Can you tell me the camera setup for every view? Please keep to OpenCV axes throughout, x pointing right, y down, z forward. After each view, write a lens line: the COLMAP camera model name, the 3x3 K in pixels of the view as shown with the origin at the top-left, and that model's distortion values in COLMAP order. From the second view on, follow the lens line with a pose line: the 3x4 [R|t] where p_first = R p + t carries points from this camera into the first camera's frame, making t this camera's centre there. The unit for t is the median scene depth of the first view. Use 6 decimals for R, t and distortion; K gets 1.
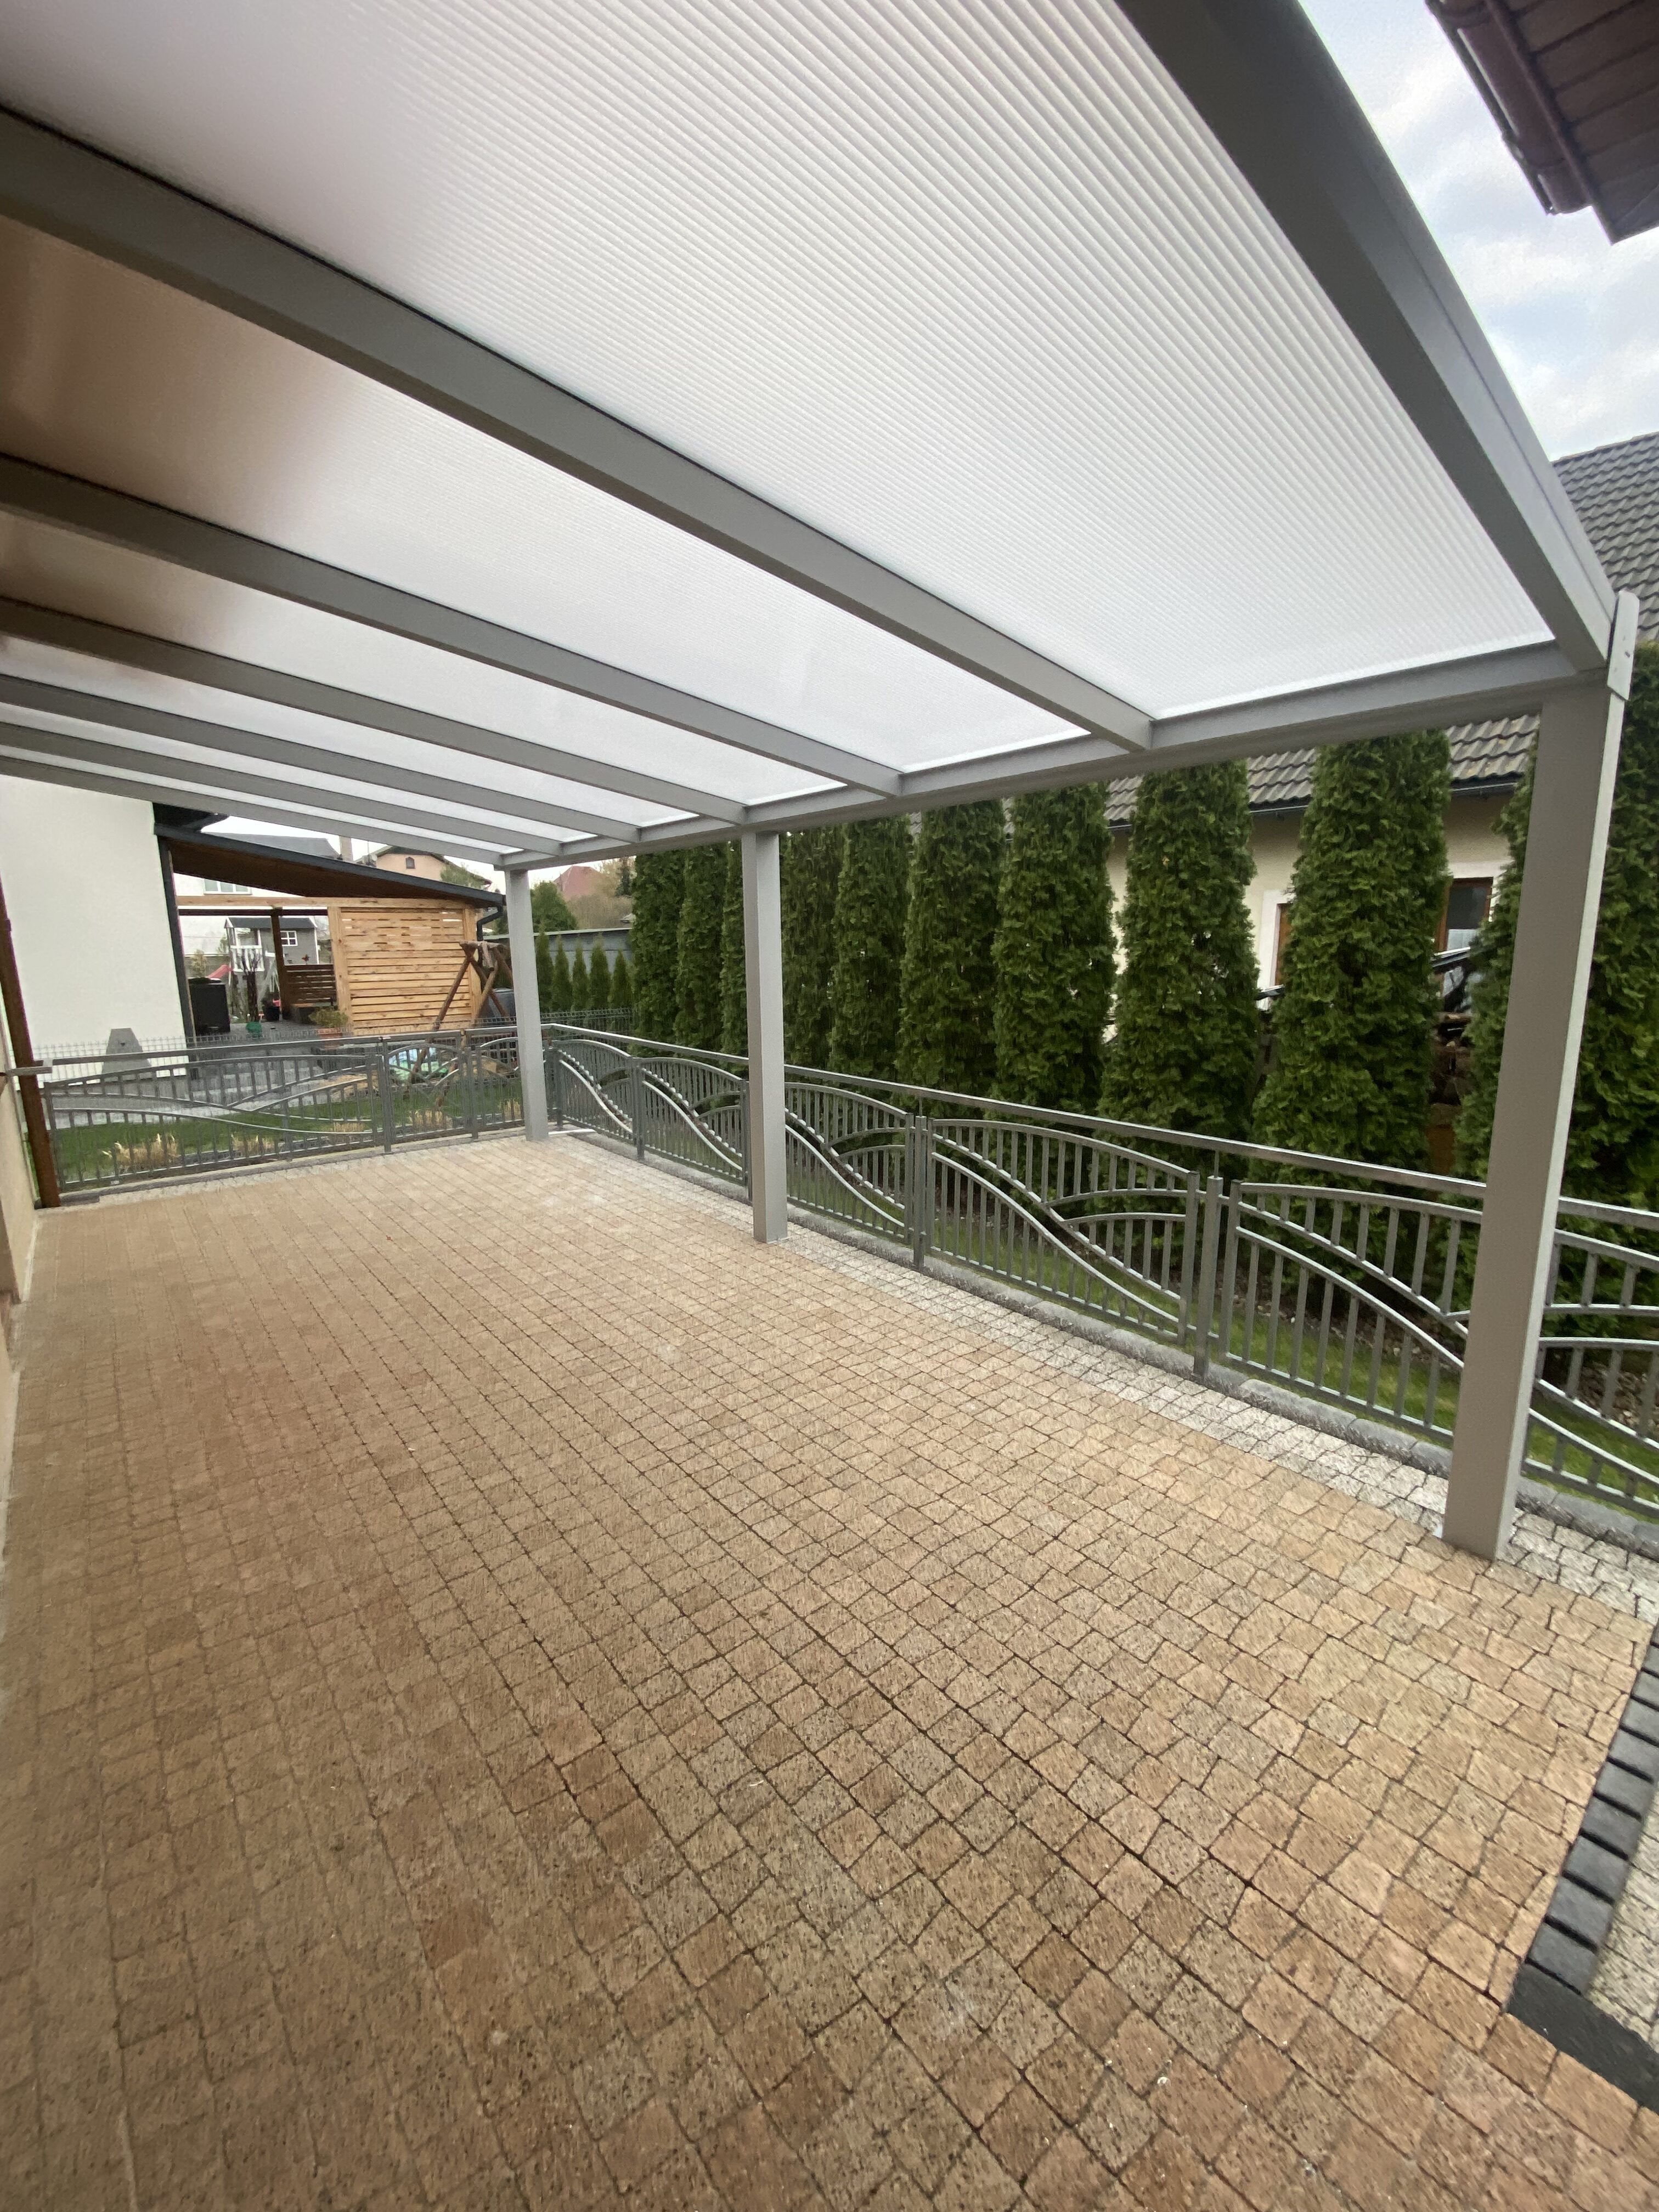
lens RADIAL K [[865.2, 0, 829.5], [0, 865.2, 1106.0], [0, 0, 1]] dist [0.000573, -0.000135]
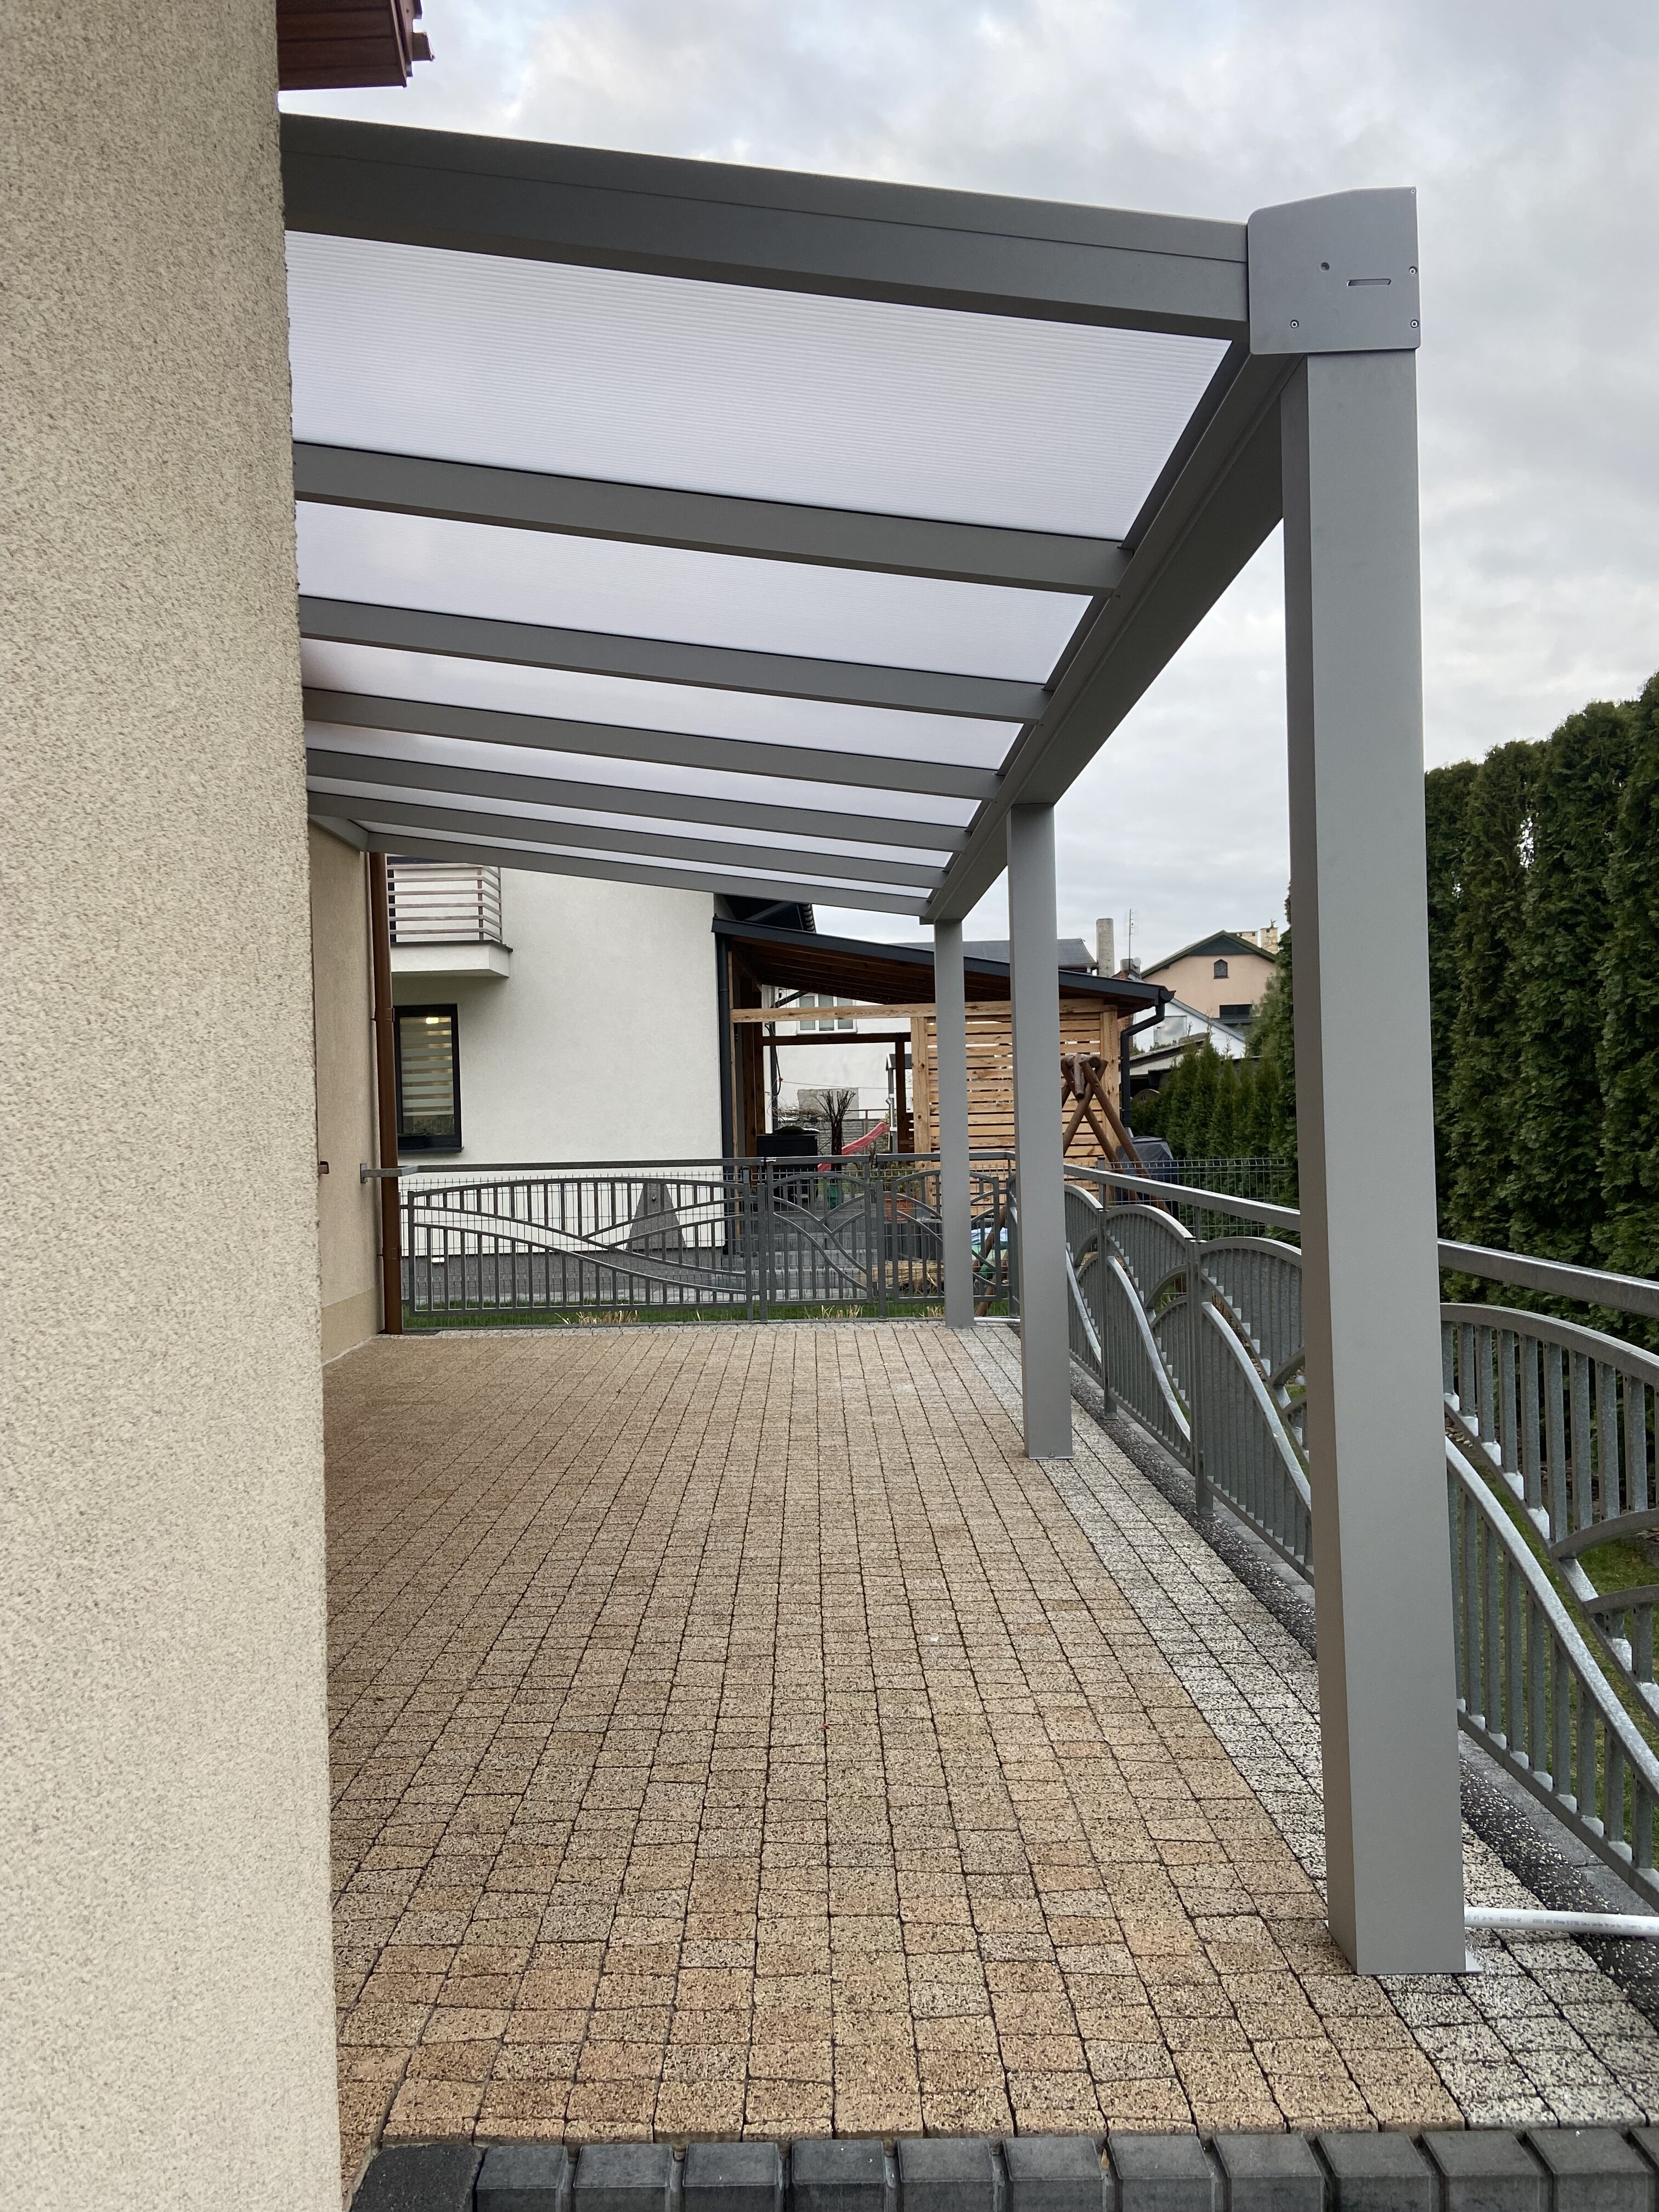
lens RADIAL K [[1681.1, 0, 829.5], [0, 1681.1, 1106.0], [0, 0, 1]] dist [0.056267, -0.091988]
pose [[0.756449, -0.014097, -0.653900, 0.784137], [-0.115655, 0.981130, -0.154945, 0.156819], [0.643745, 0.192835, 0.740545, 0.013282]]
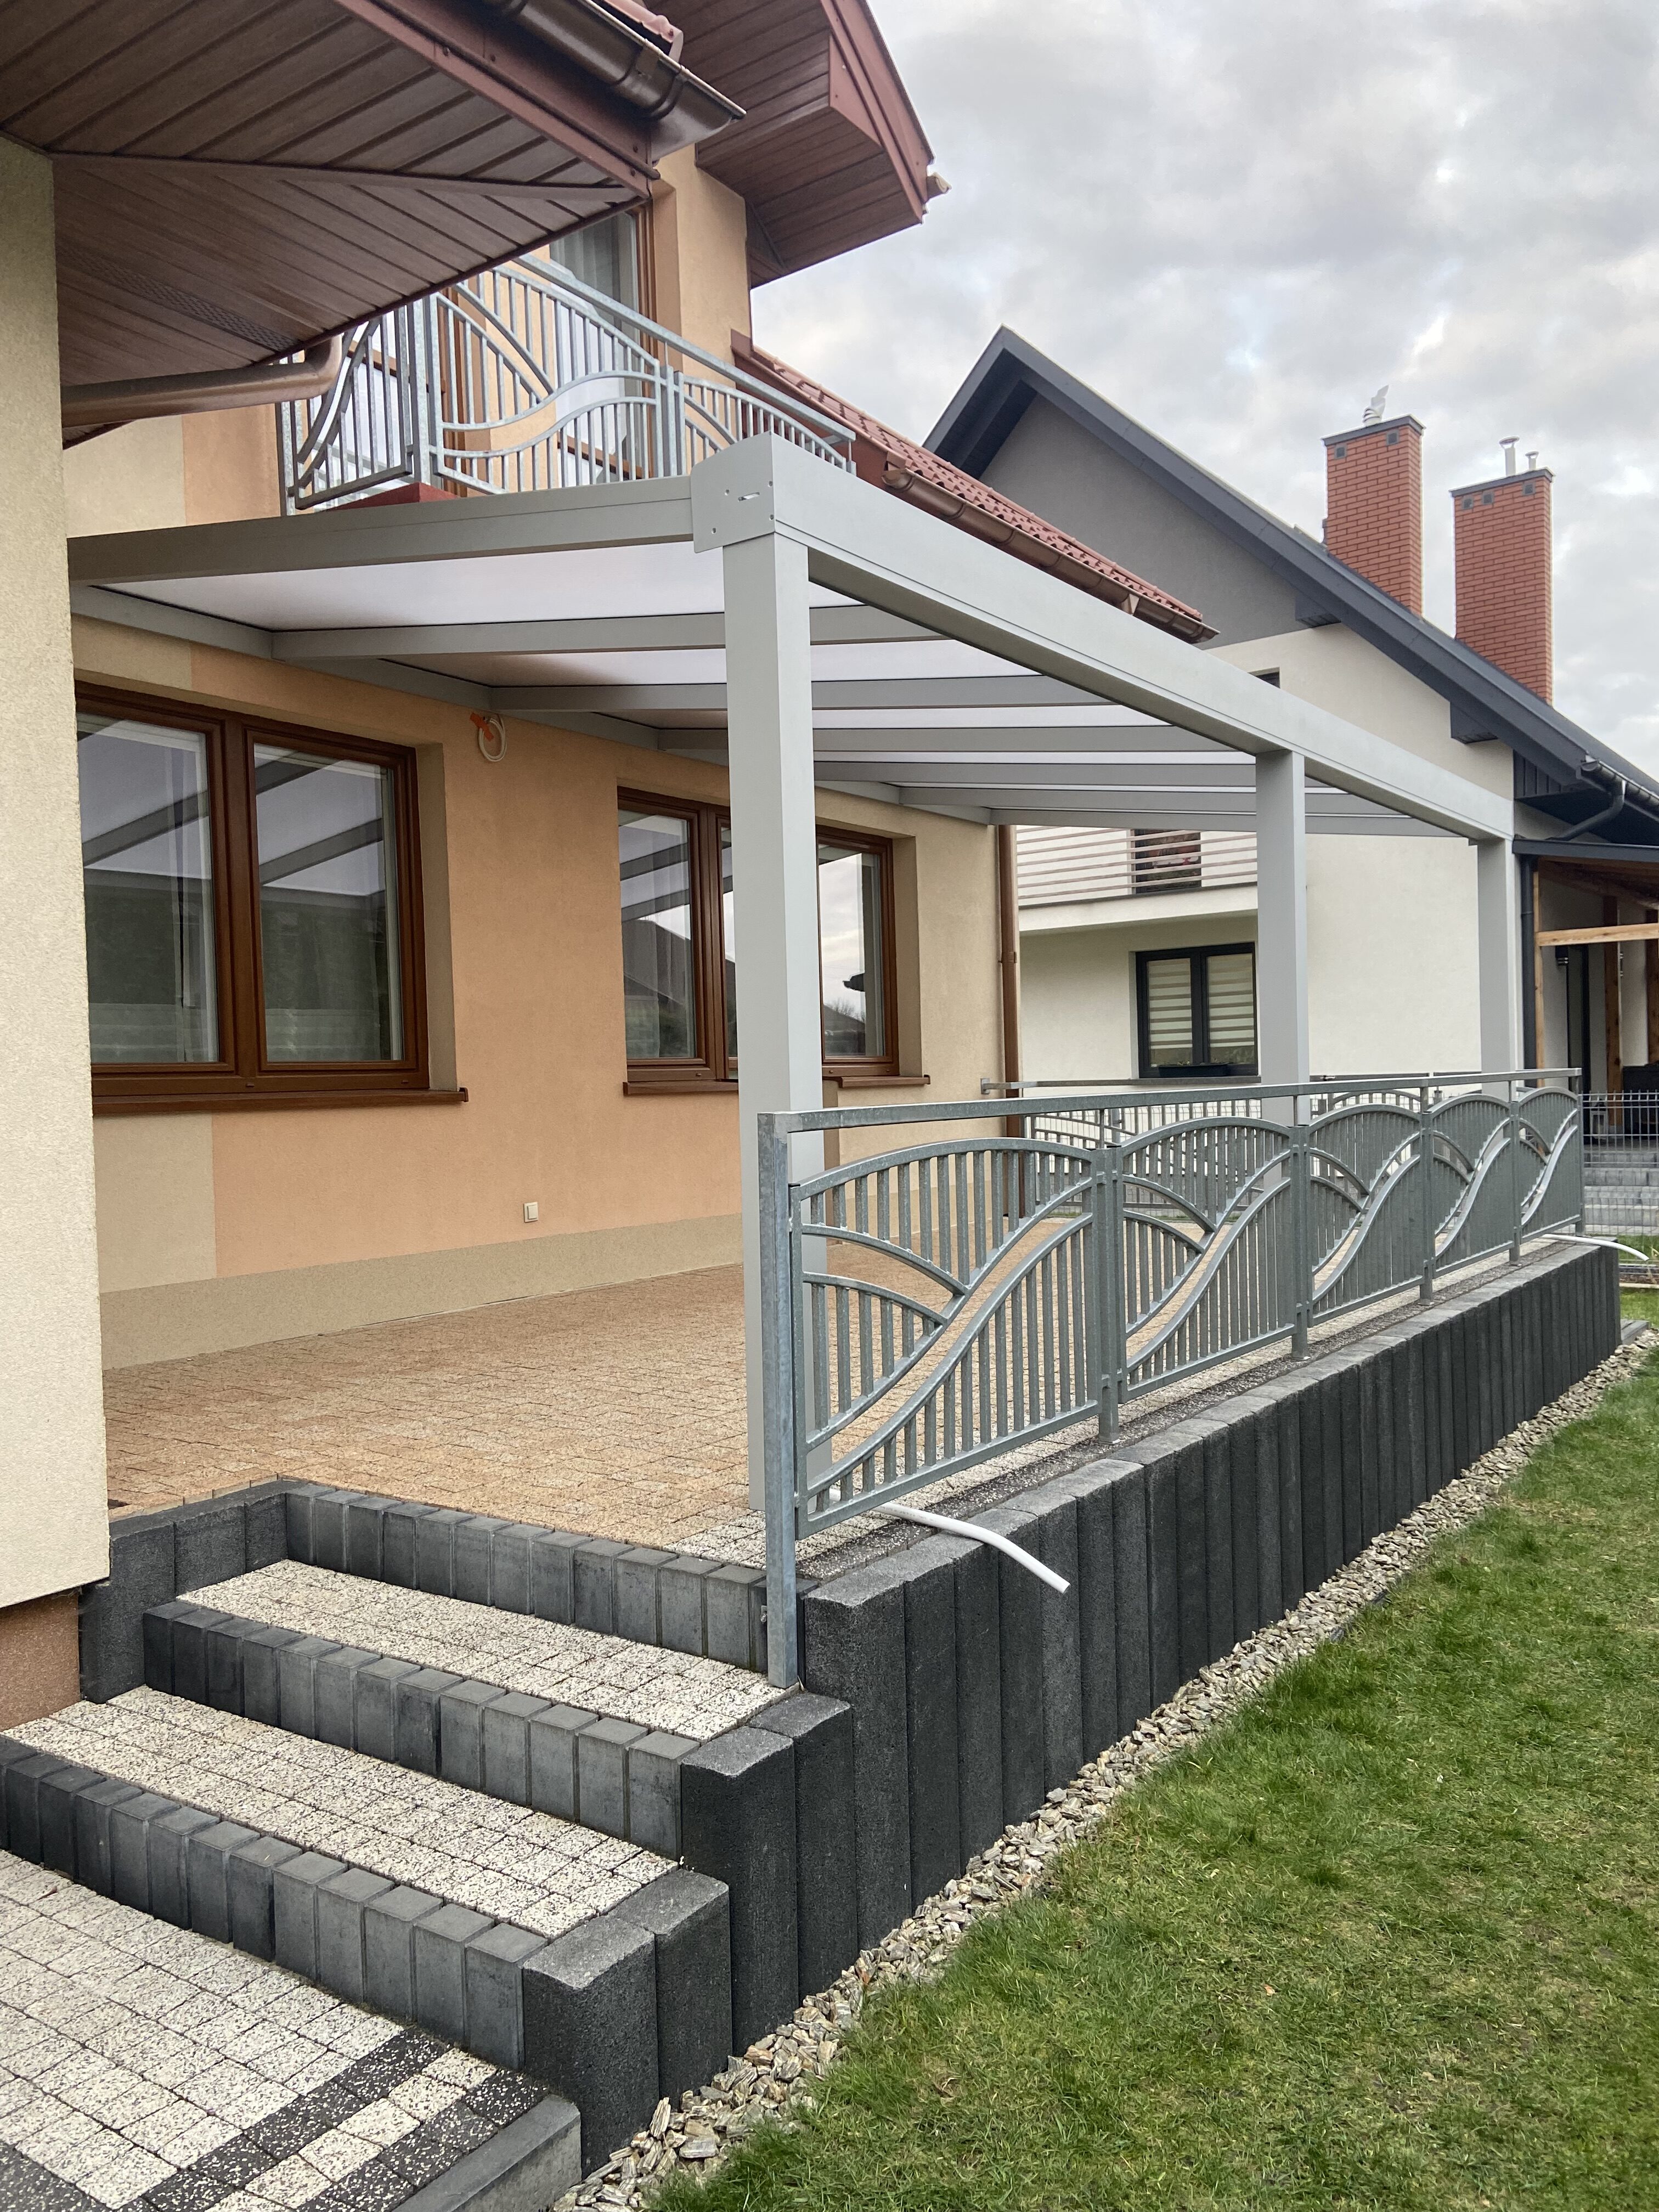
lens RADIAL K [[1681.1, 0, 829.5], [0, 1681.1, 1106.0], [0, 0, 1]] dist [0.056267, -0.091988]
pose [[0.260556, 0.014918, -0.965344, 1.647162], [-0.172290, 0.984549, -0.031288, 0.121260], [0.949961, 0.174472, 0.259100, 0.432354]]
